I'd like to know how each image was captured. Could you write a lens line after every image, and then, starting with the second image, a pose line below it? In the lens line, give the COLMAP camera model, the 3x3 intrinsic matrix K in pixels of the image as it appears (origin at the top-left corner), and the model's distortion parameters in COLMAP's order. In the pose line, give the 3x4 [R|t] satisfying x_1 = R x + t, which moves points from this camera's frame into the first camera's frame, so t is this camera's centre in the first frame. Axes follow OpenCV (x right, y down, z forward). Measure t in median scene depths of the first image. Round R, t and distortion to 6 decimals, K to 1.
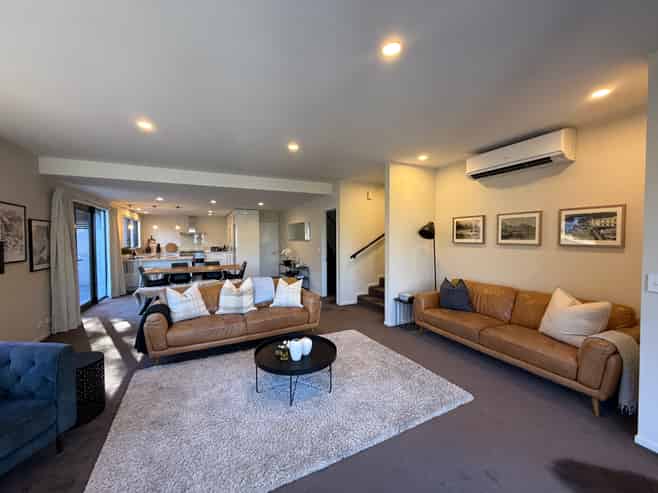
lens RADIAL K [[262.1, 0, 334.5], [0, 262.1, 247.0], [0, 0, 1]] dist [0.000310, 0.000131]
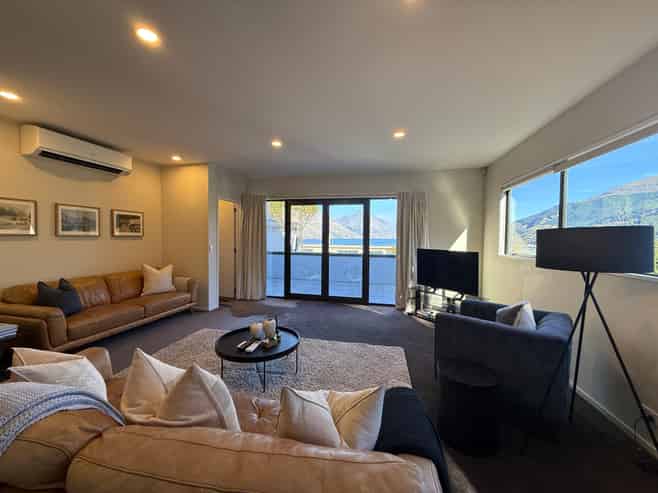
lens RADIAL K [[262.1, 0, 334.5], [0, 262.1, 247.0], [0, 0, 1]] dist [0.000310, 0.000131]
pose [[-0.777716, -0.049952, 0.626628, -0.761928], [-0.009482, 0.997657, 0.067760, -0.046007], [-0.628544, 0.046757, -0.776367, 1.164918]]
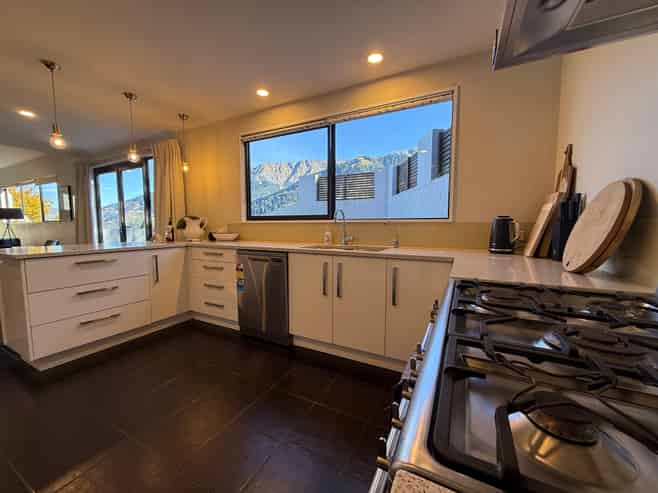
lens RADIAL K [[262.1, 0, 334.5], [0, 262.1, 247.0], [0, 0, 1]] dist [0.000310, 0.000131]
pose [[-0.819232, 0.027876, -0.572784, -1.597725], [-0.030243, 0.995328, 0.091696, -0.018436], [0.572664, 0.092443, -0.814562, 3.233371]]
